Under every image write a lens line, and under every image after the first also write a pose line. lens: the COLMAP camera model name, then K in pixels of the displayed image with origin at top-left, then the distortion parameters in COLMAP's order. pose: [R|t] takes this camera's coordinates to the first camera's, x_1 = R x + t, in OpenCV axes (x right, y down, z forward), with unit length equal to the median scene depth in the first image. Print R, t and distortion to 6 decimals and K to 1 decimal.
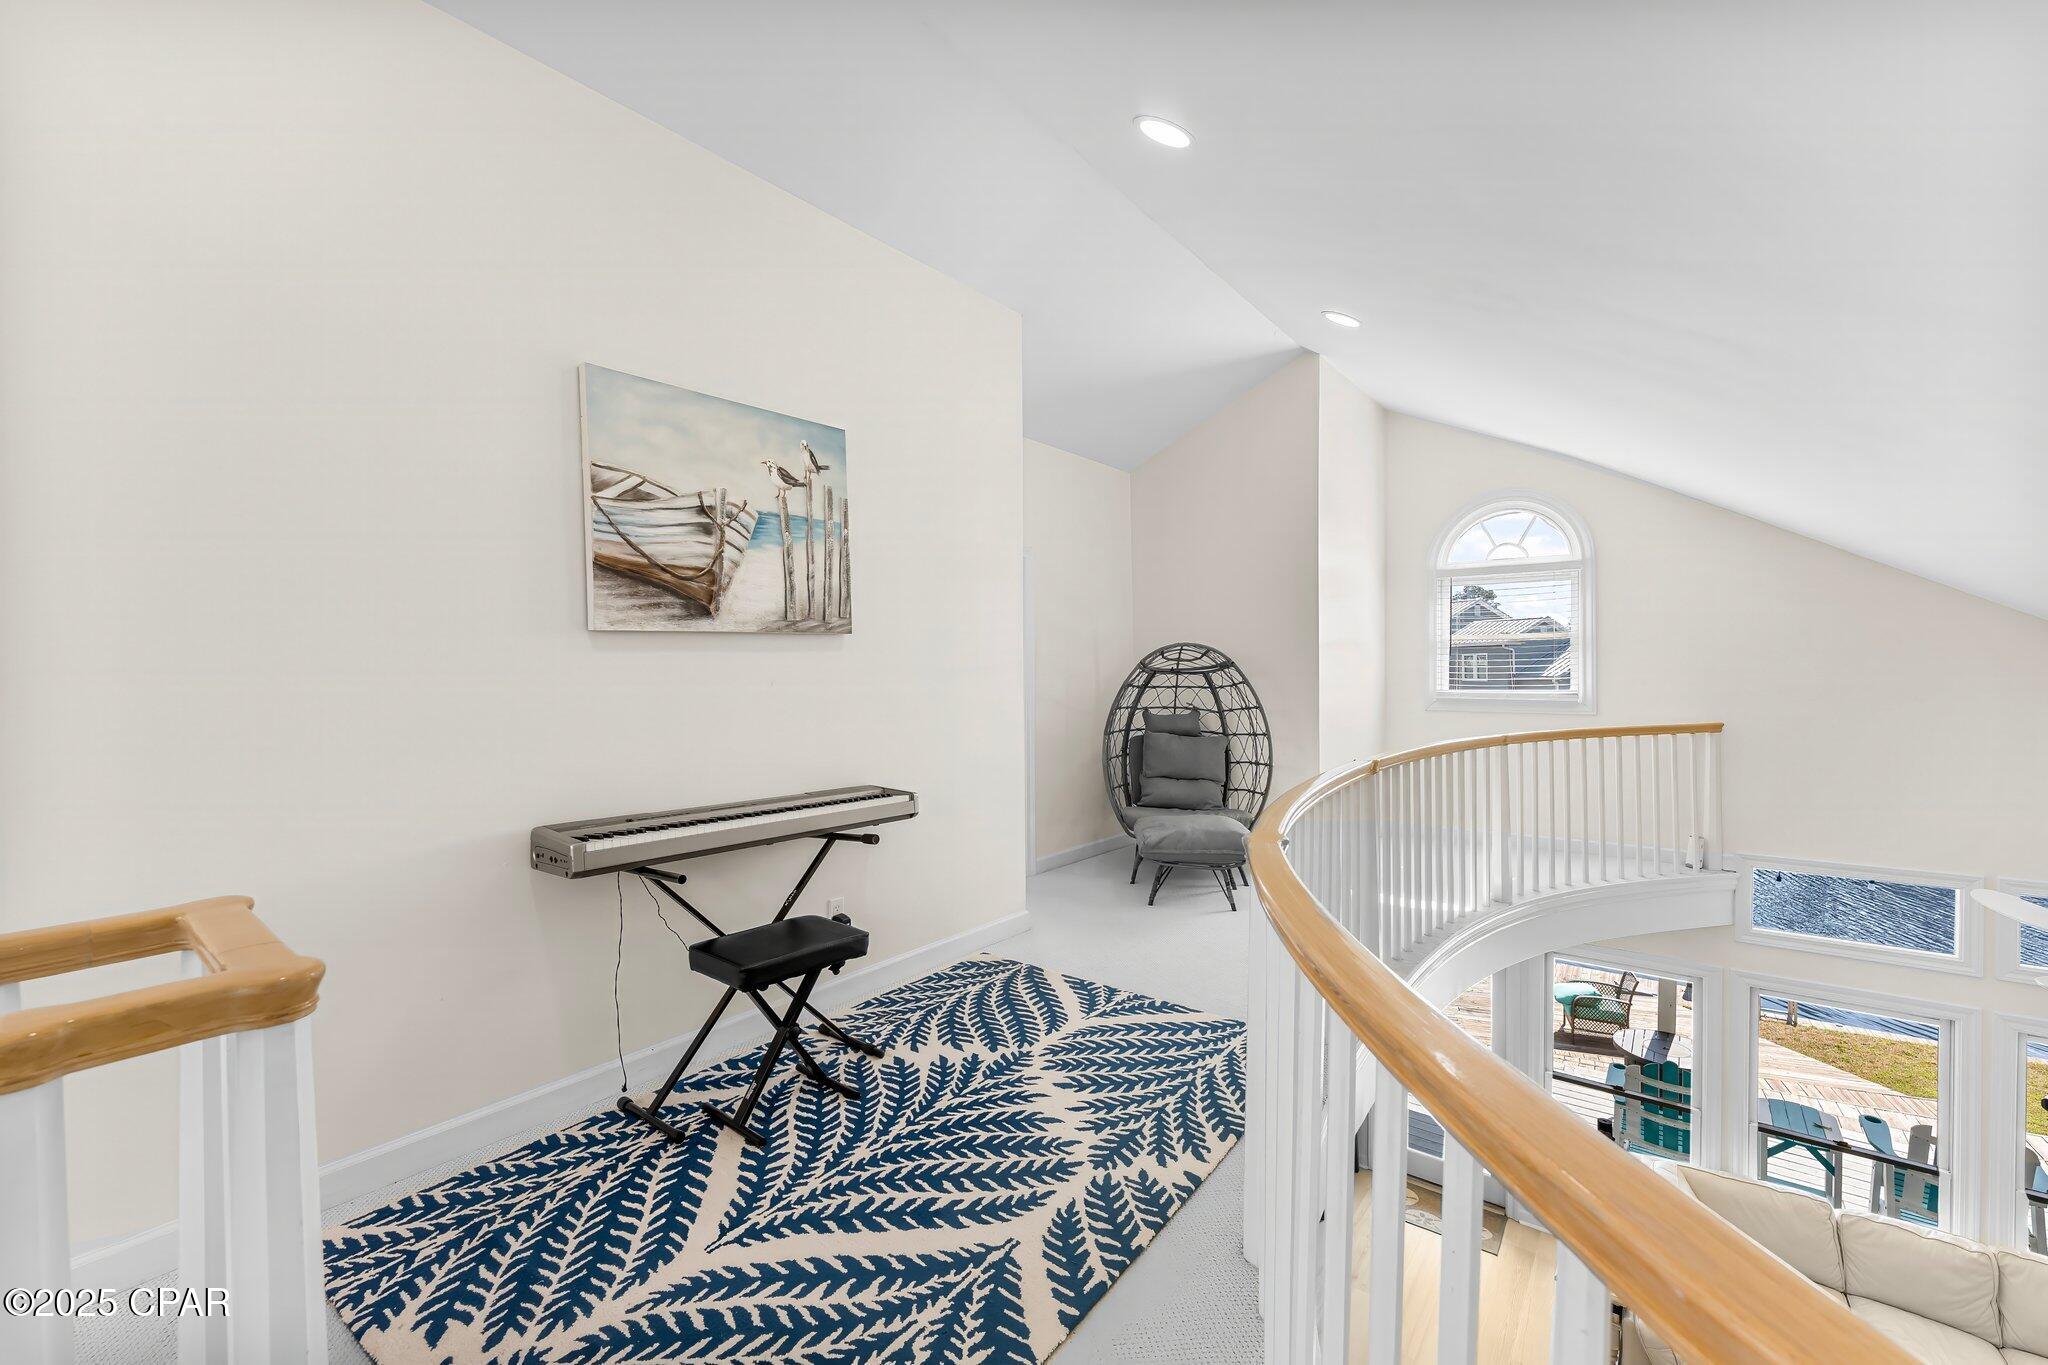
lens RADIAL K [[831.4, 0, 1015.5], [0, 831.4, 680.5], [0, 0, 1]] dist [-0.001626, -0.000100]
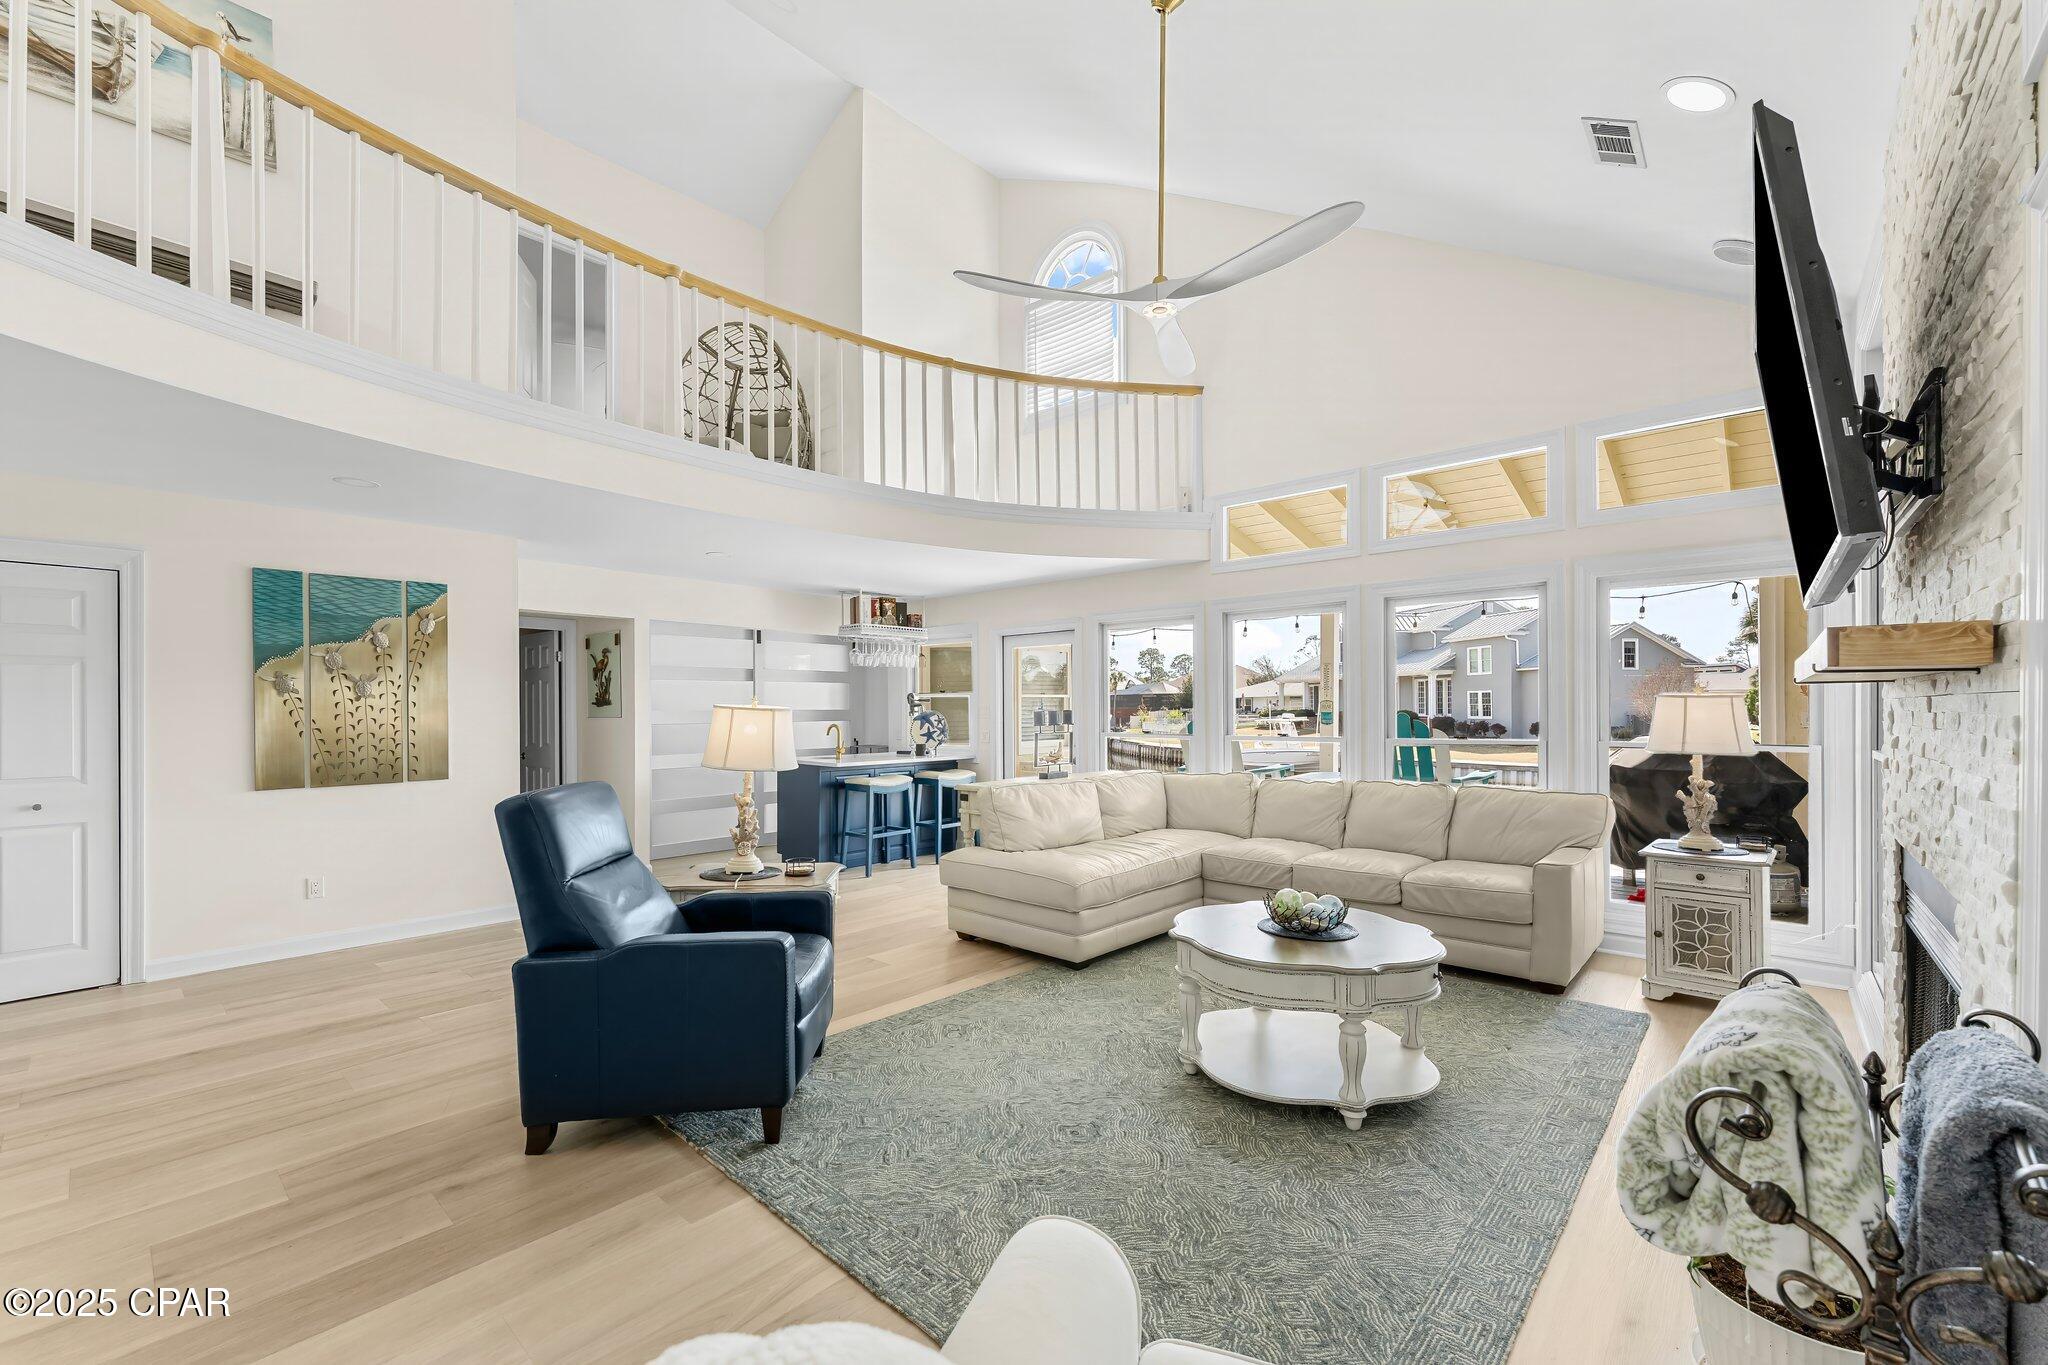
lens RADIAL K [[831.9, 0, 1011.7], [0, 831.9, 711.2], [0, 0, 1]] dist [0.000535, 0.000319]
pose [[0.997001, 0.003169, -0.077330, 0.810490], [-0.004305, 0.999885, -0.014536, 0.616315], [0.077275, 0.014826, 0.996900, -0.182436]]
